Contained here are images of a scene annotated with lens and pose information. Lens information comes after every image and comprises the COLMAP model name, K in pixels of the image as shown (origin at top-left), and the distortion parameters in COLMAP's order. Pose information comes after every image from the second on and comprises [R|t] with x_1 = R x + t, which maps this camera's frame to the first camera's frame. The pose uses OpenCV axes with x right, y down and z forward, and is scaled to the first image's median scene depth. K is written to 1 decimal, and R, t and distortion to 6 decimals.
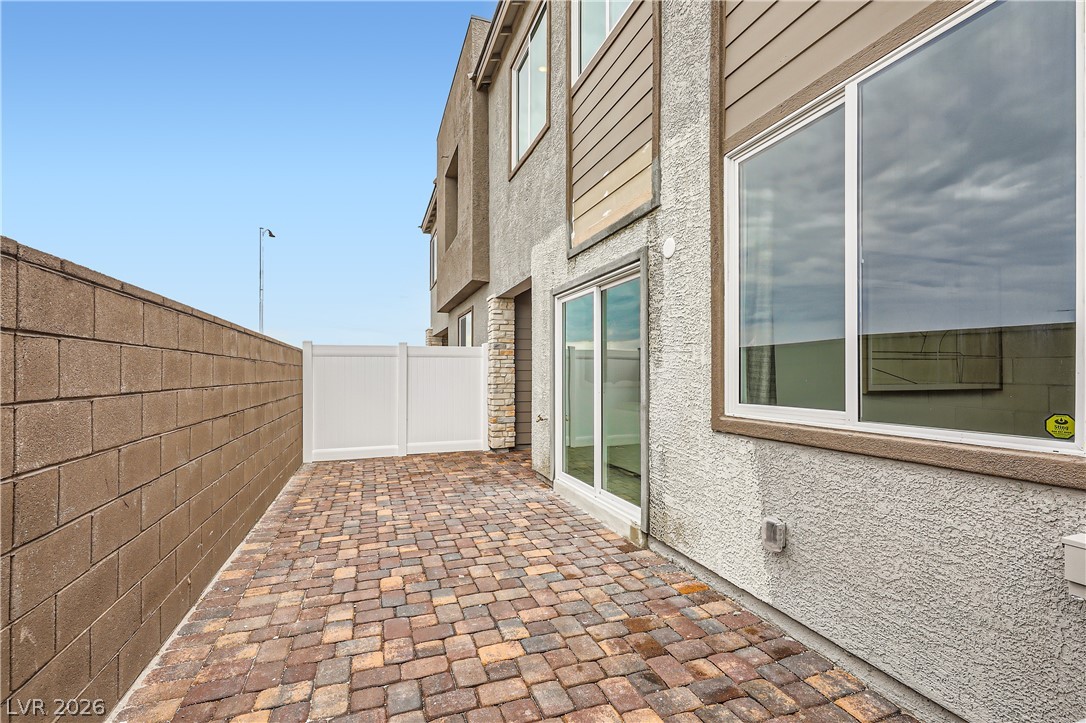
lens RADIAL K [[487.0, 0, 544.7], [0, 487.0, 368.9], [0, 0, 1]] dist [0.005204, 0.001542]
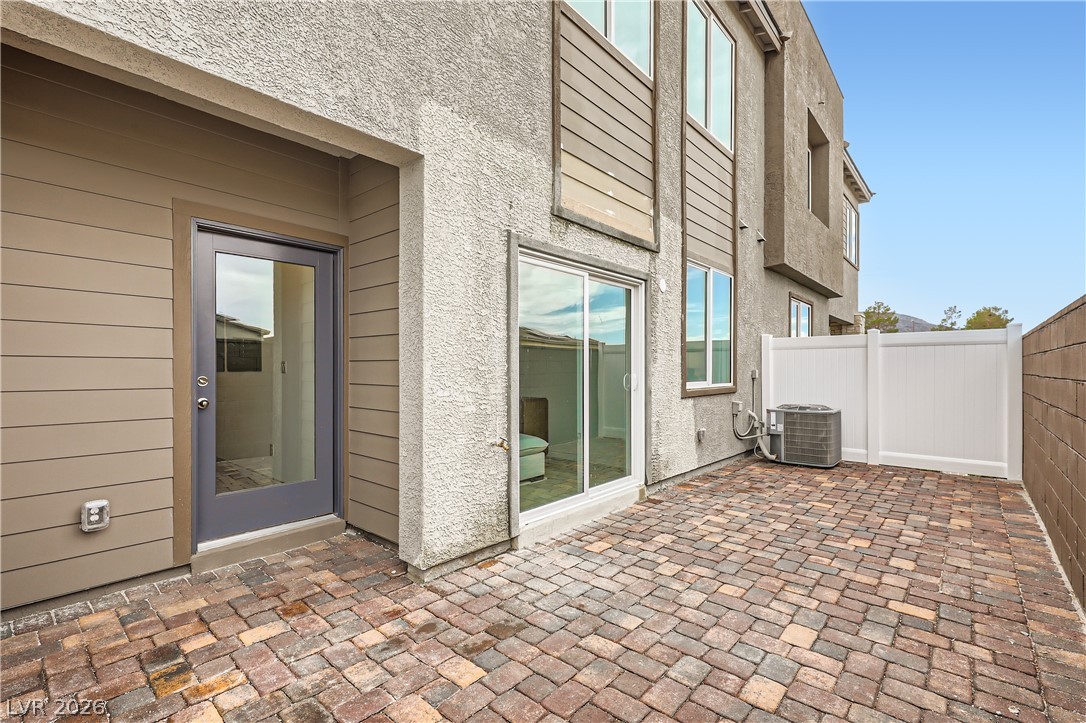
lens RADIAL K [[487.0, 0, 545.9], [0, 487.0, 366.2], [0, 0, 1]] dist [0.005204, 0.001542]
pose [[-0.488126, 0.006525, 0.872749, -0.825968], [-0.007817, 0.999899, -0.011847, 0.024296], [-0.872738, -0.012605, -0.488026, 1.892167]]
